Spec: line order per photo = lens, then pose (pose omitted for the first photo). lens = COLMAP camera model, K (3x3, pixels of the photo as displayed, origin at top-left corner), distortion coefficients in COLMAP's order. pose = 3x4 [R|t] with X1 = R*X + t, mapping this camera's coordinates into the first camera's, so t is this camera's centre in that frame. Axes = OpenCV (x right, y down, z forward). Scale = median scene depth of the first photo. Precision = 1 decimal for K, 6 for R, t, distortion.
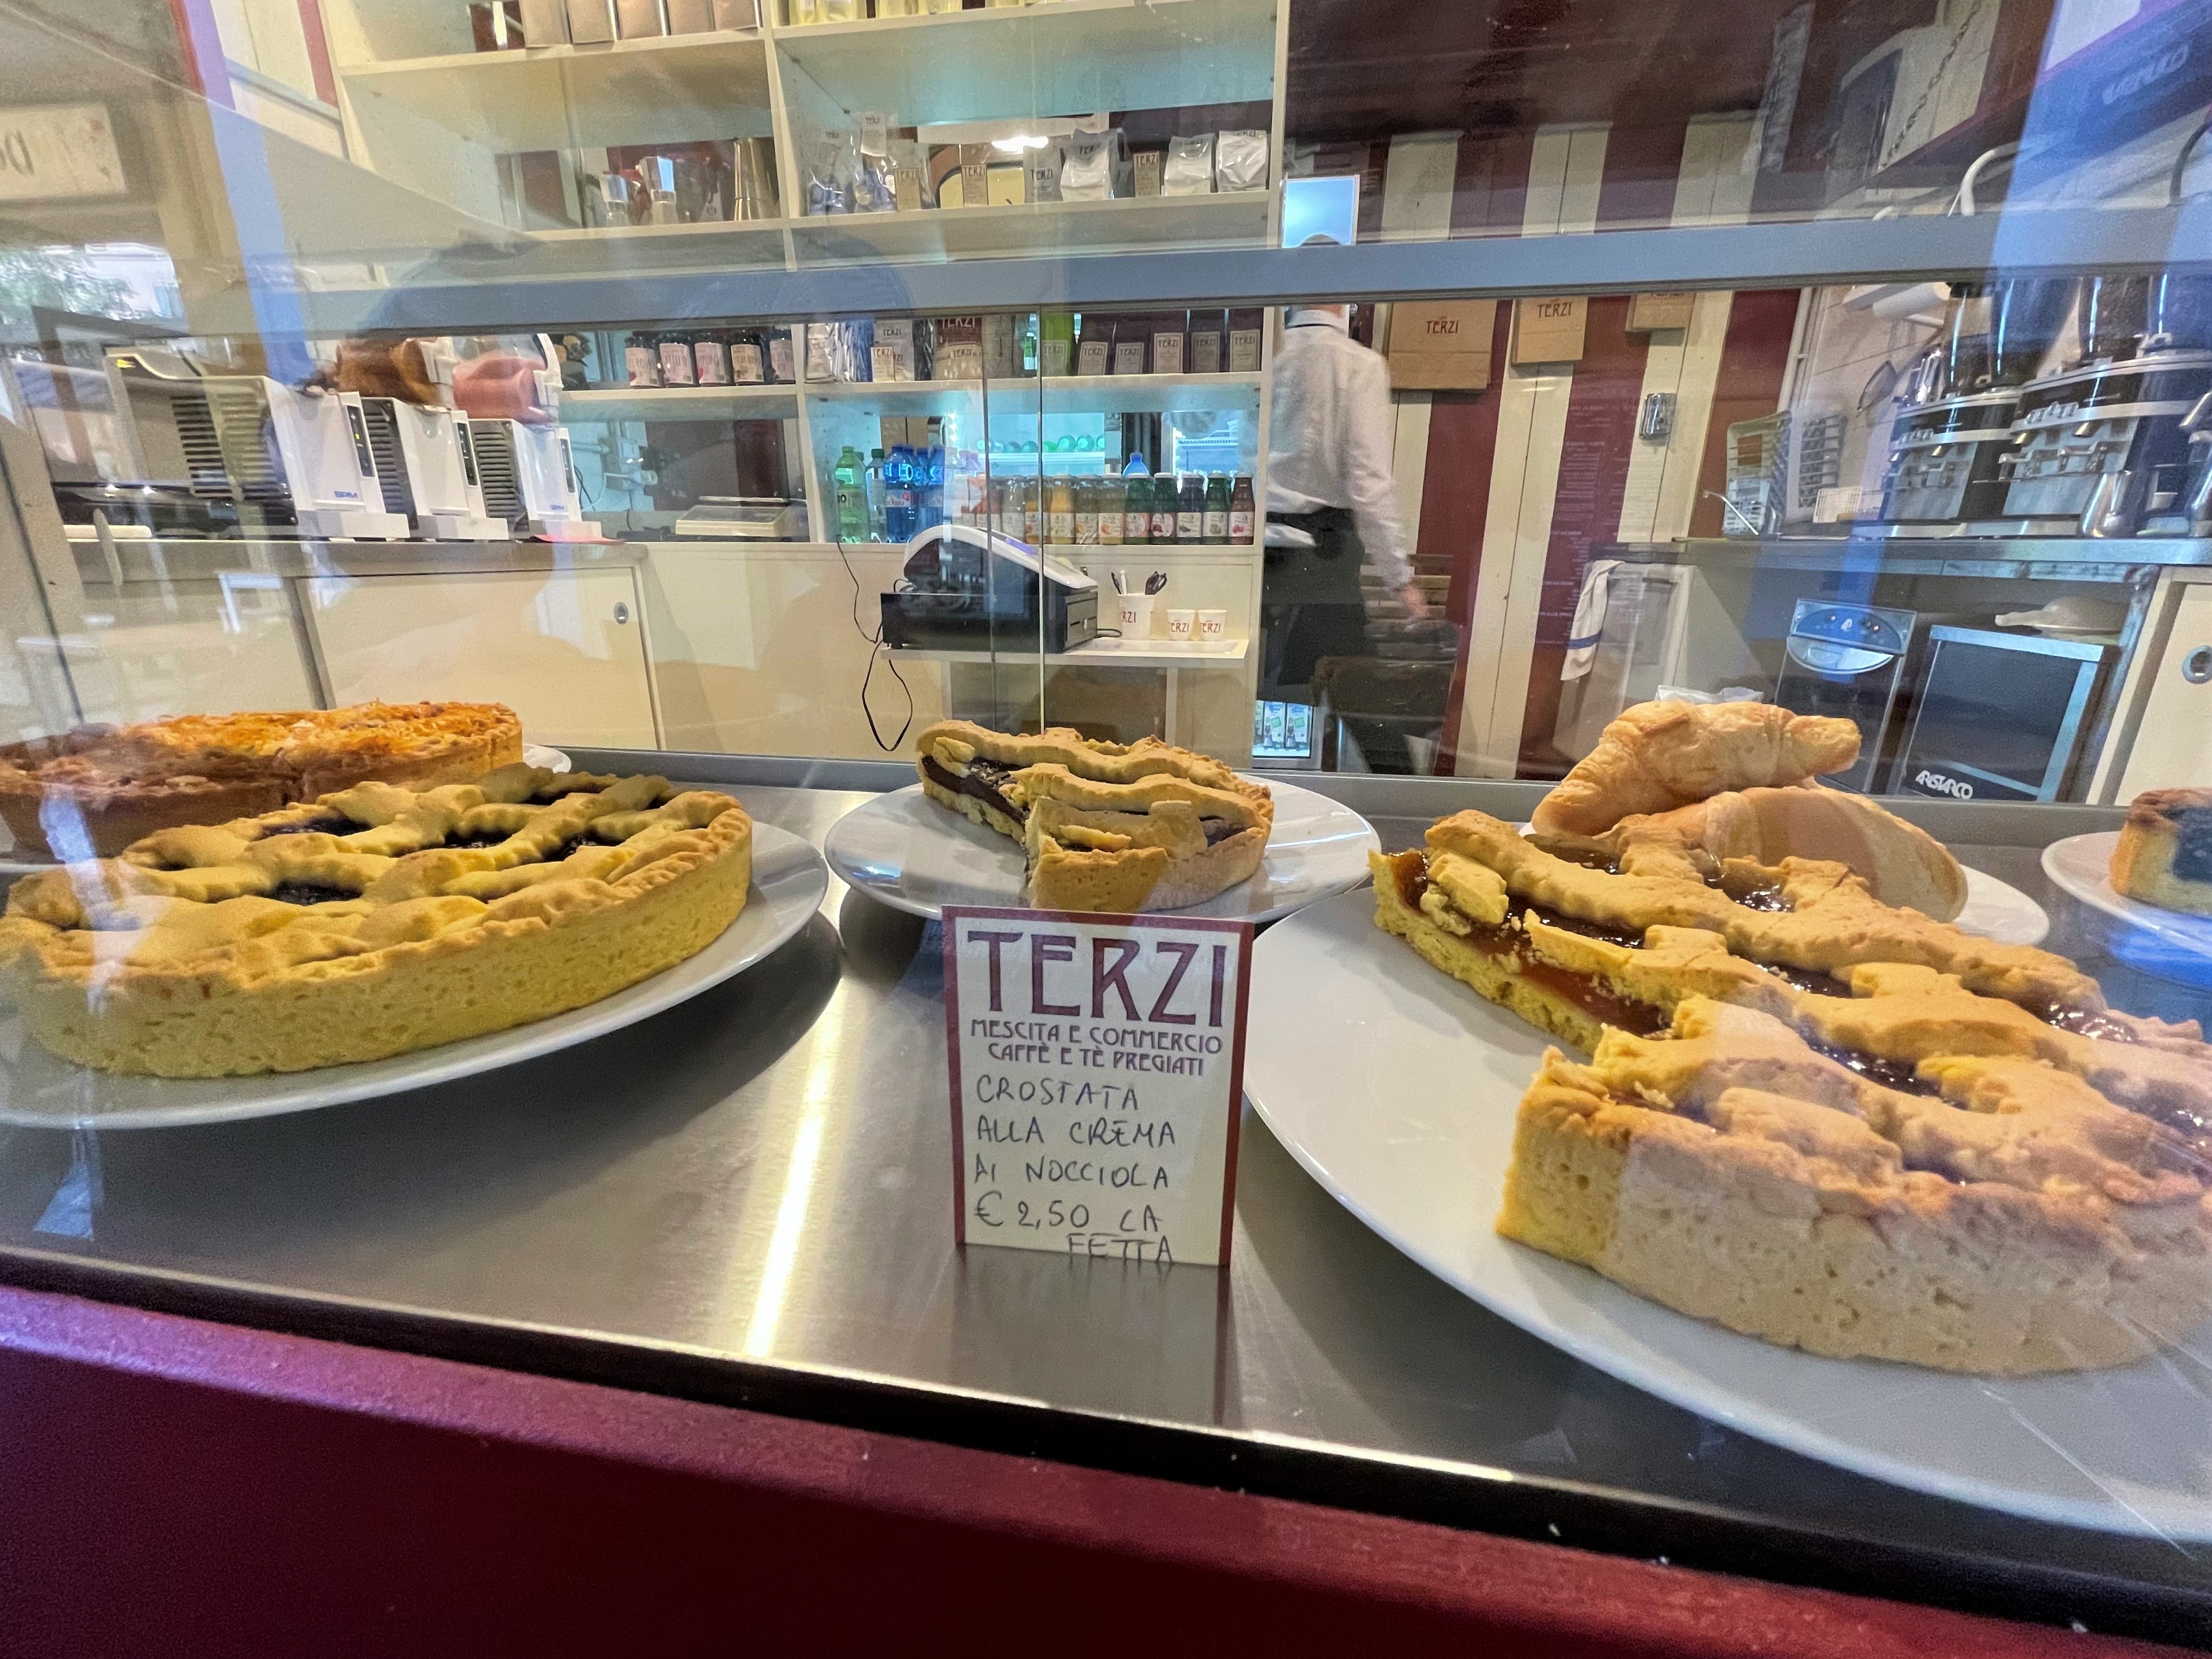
lens RADIAL K [[938.2, 0, 1098.7], [0, 938.2, 839.2], [0, 0, 1]] dist [-0.025847, 0.022745]
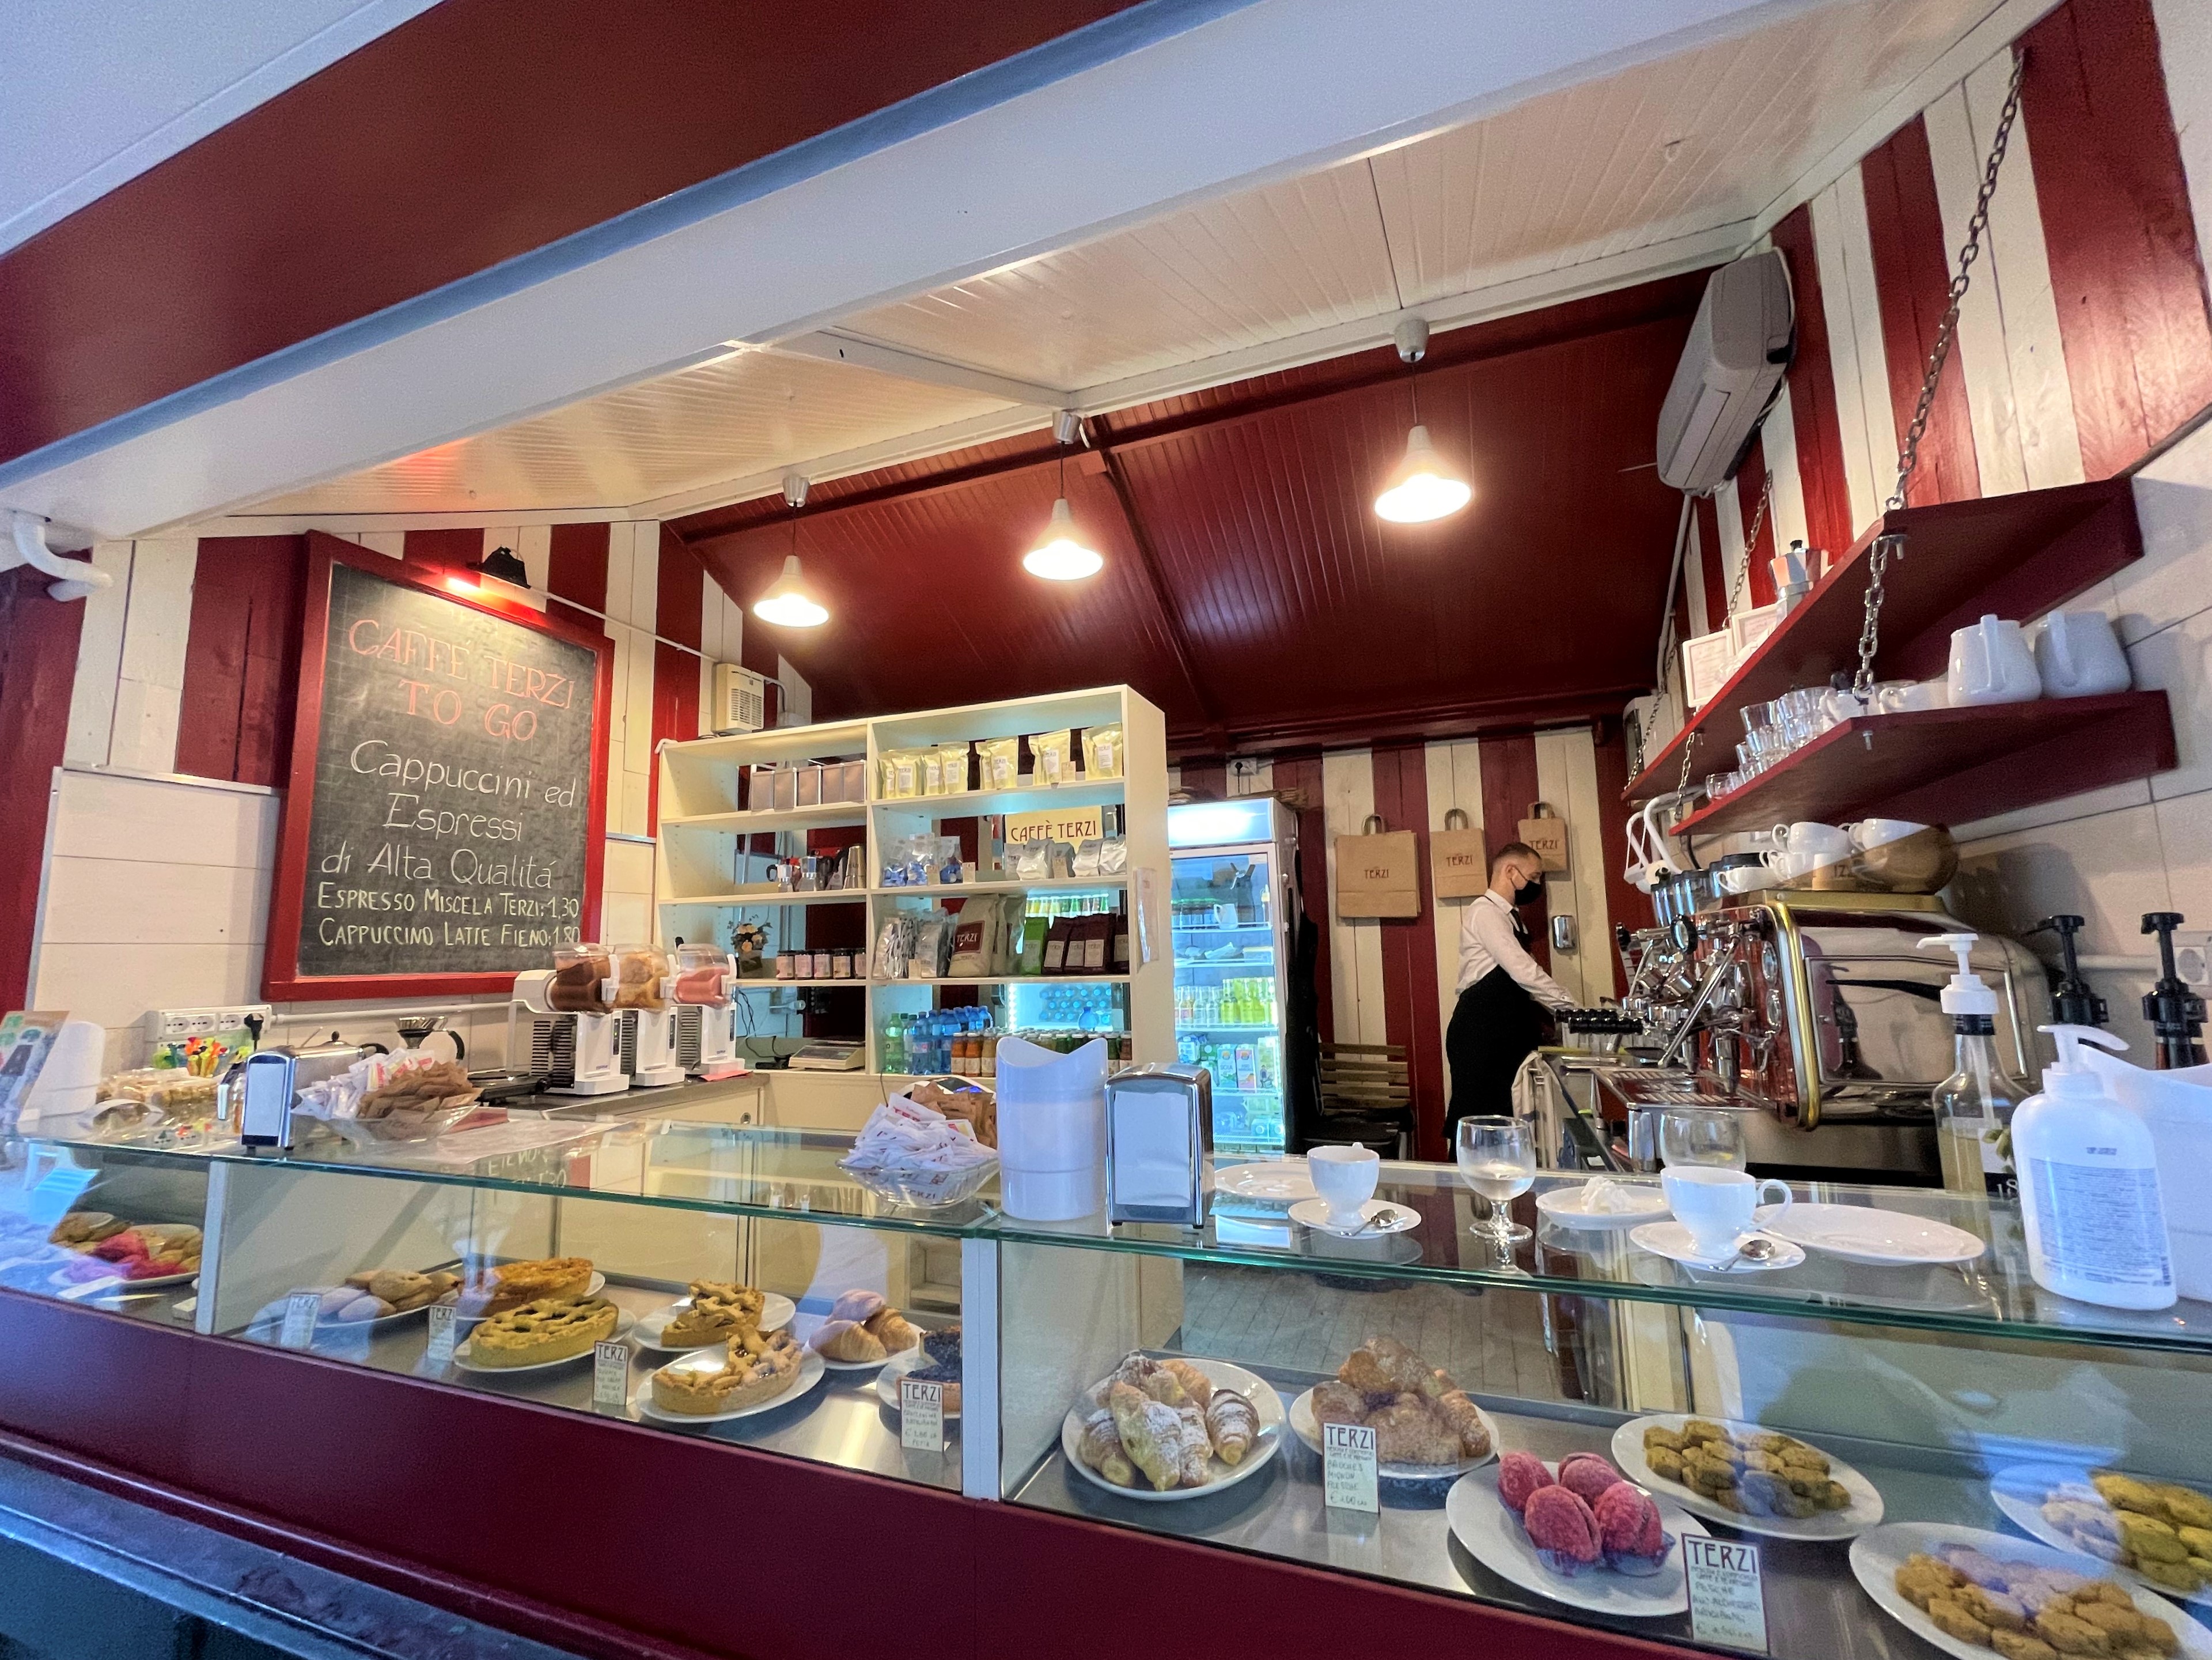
lens RADIAL K [[938.4, 0, 1098.7], [0, 938.4, 839.7], [0, 0, 1]] dist [-0.025847, 0.022745]
pose [[0.980588, -0.048398, -0.190014, 0.434828], [-0.035703, 0.908790, -0.415724, -0.048837], [0.192803, 0.414438, 0.889420, -0.523560]]
